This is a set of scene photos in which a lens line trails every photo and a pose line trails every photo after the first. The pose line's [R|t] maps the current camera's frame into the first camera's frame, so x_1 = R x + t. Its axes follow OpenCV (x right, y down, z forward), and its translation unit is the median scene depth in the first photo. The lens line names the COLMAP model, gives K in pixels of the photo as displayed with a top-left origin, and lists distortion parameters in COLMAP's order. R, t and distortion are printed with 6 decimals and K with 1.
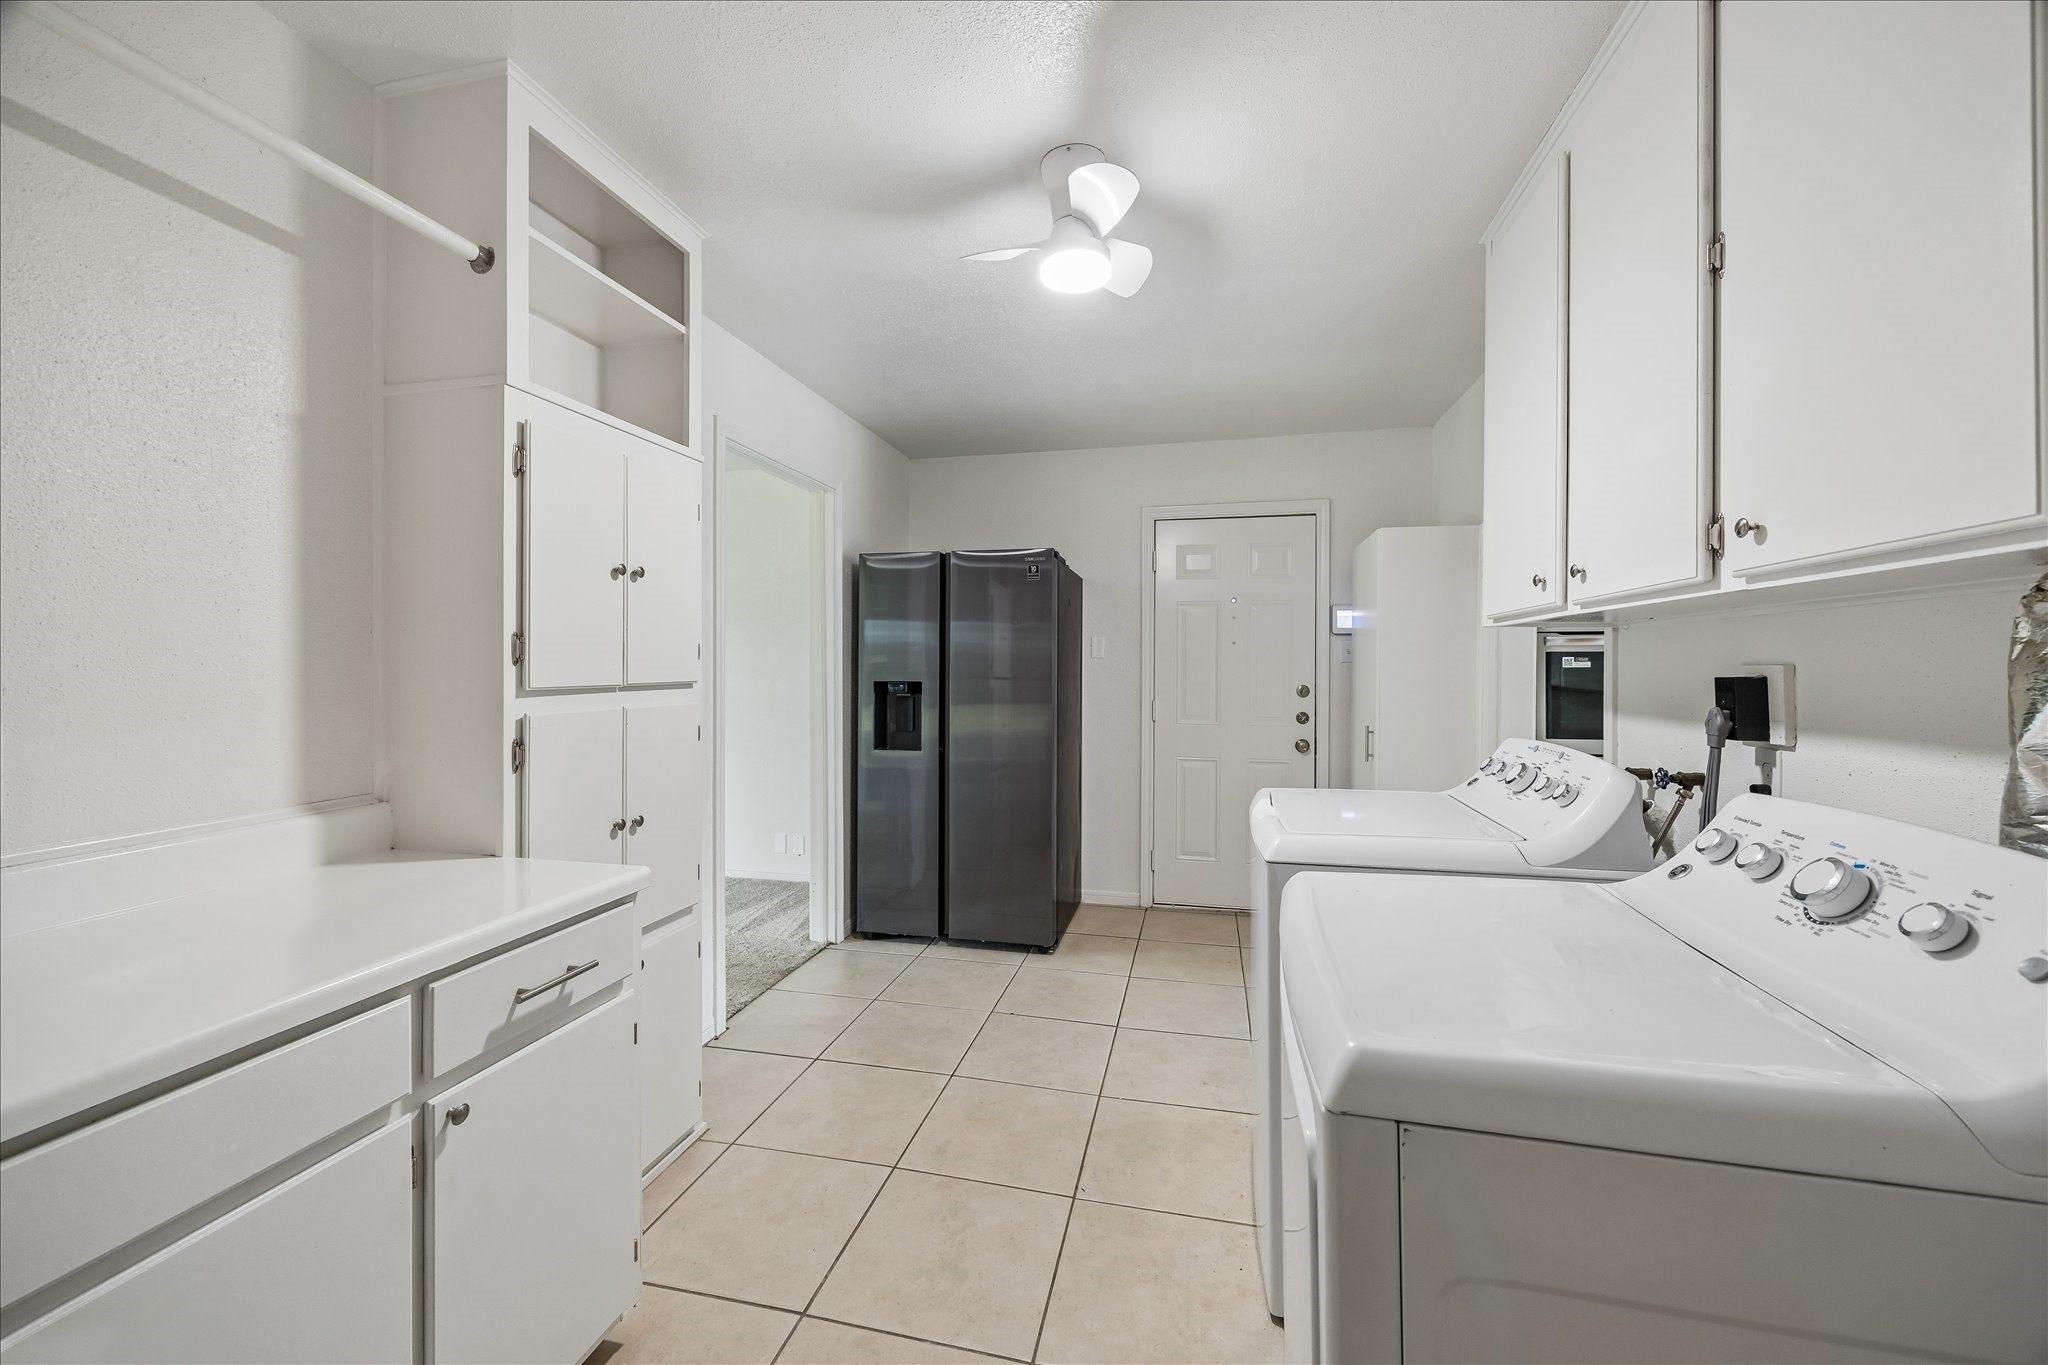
lens RADIAL K [[797.8, 0, 1024.0], [0, 797.8, 682.5], [0, 0, 1]] dist [0.000114, -0.000045]
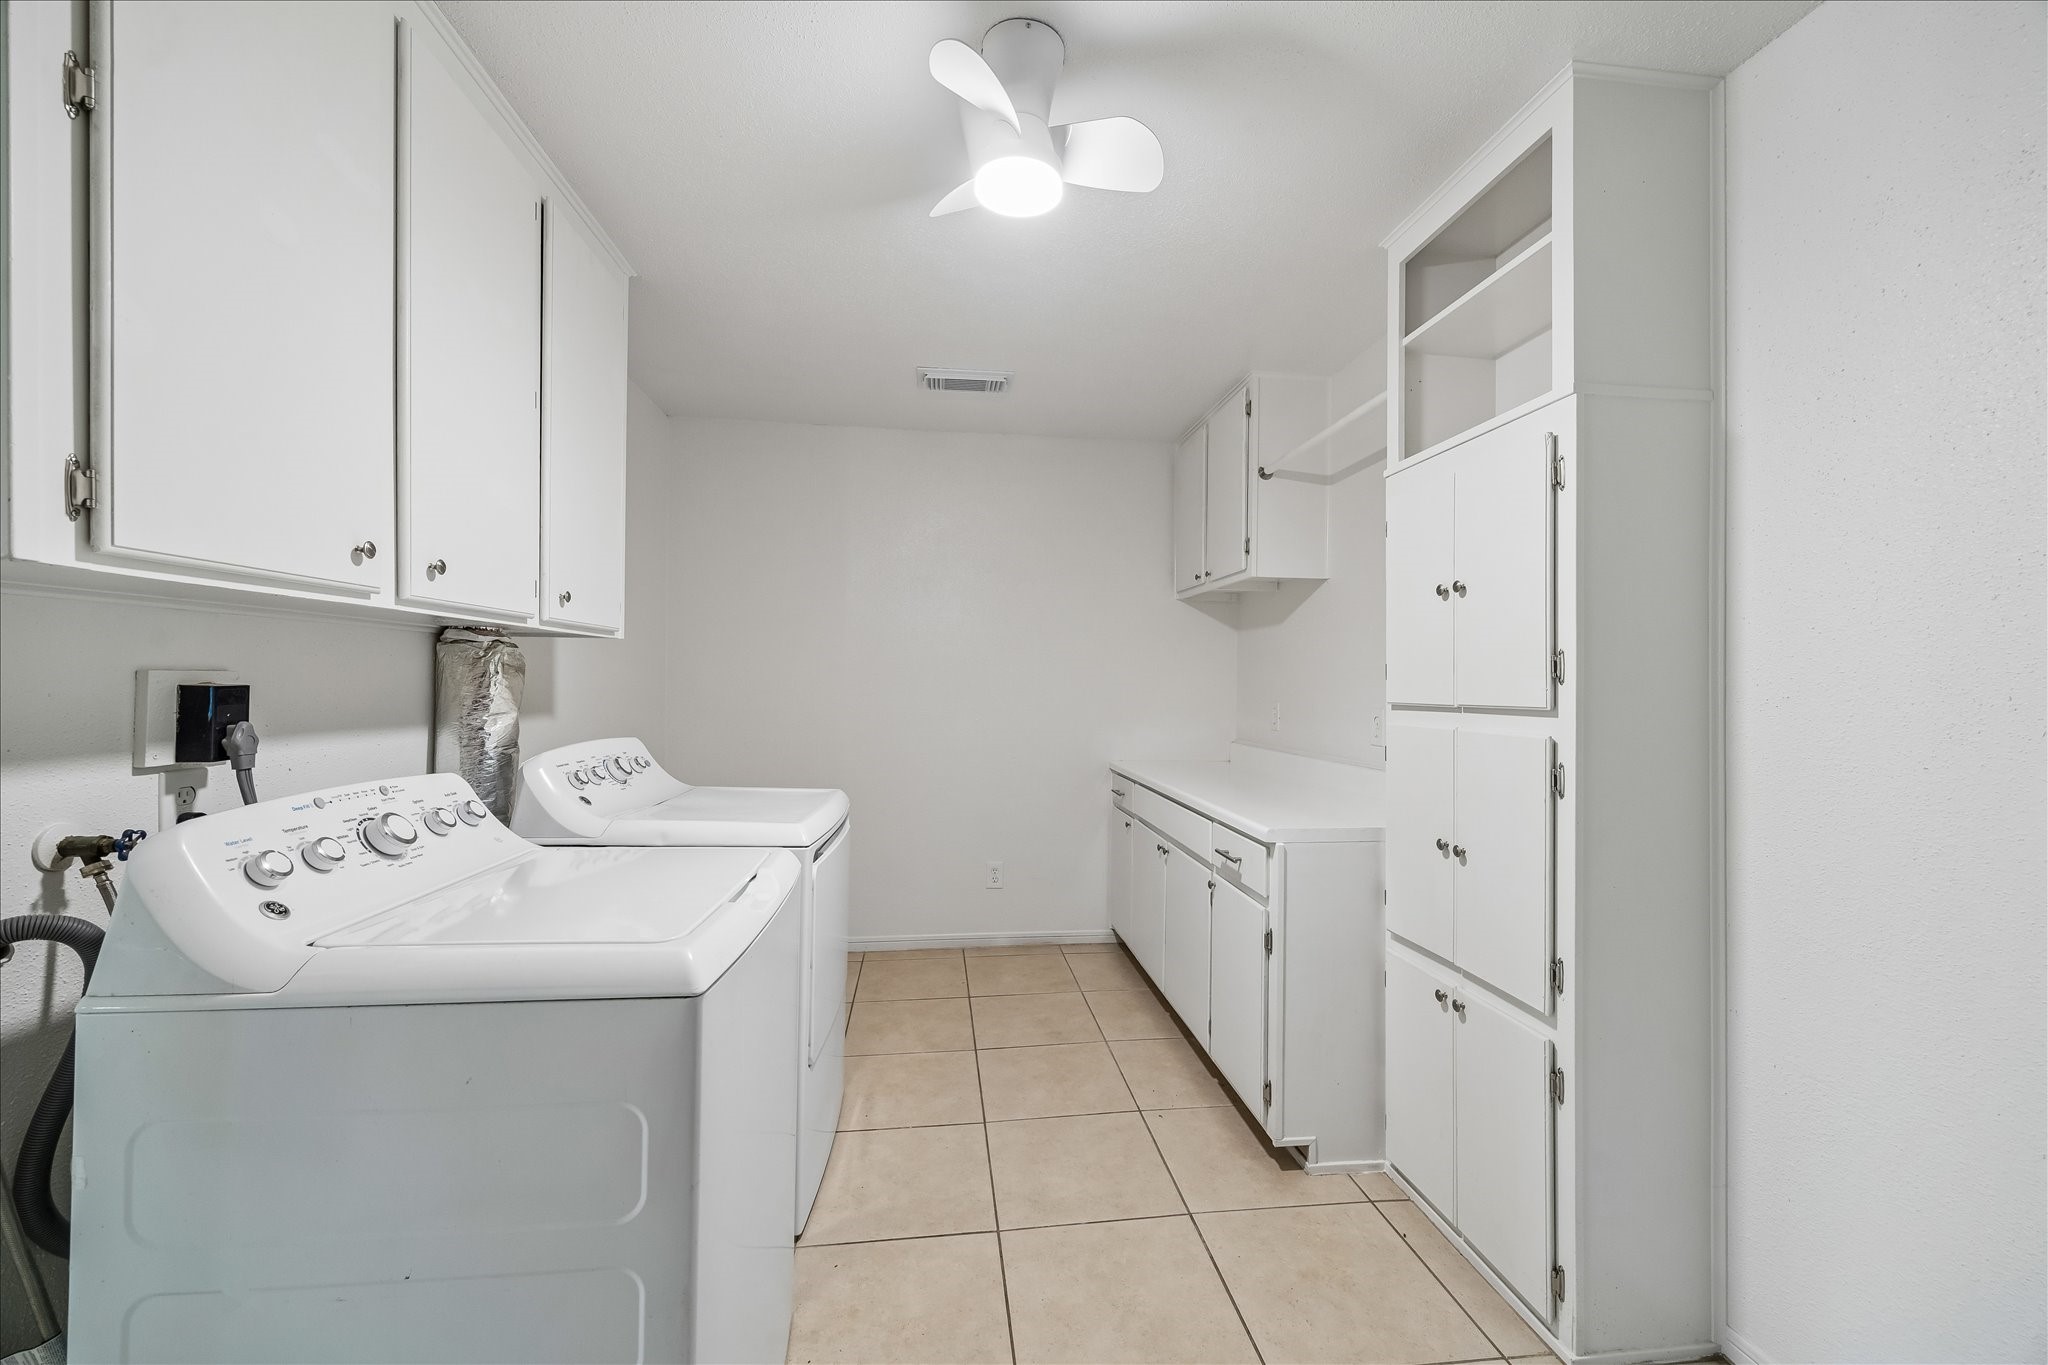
lens RADIAL K [[797.8, 0, 1024.0], [0, 797.8, 682.5], [0, 0, 1]] dist [0.000114, -0.000045]
pose [[-0.942173, -0.011289, -0.334936, 0.375669], [-0.017149, 0.999747, 0.014546, -0.034278], [0.334687, 0.019449, -0.942129, 2.024932]]
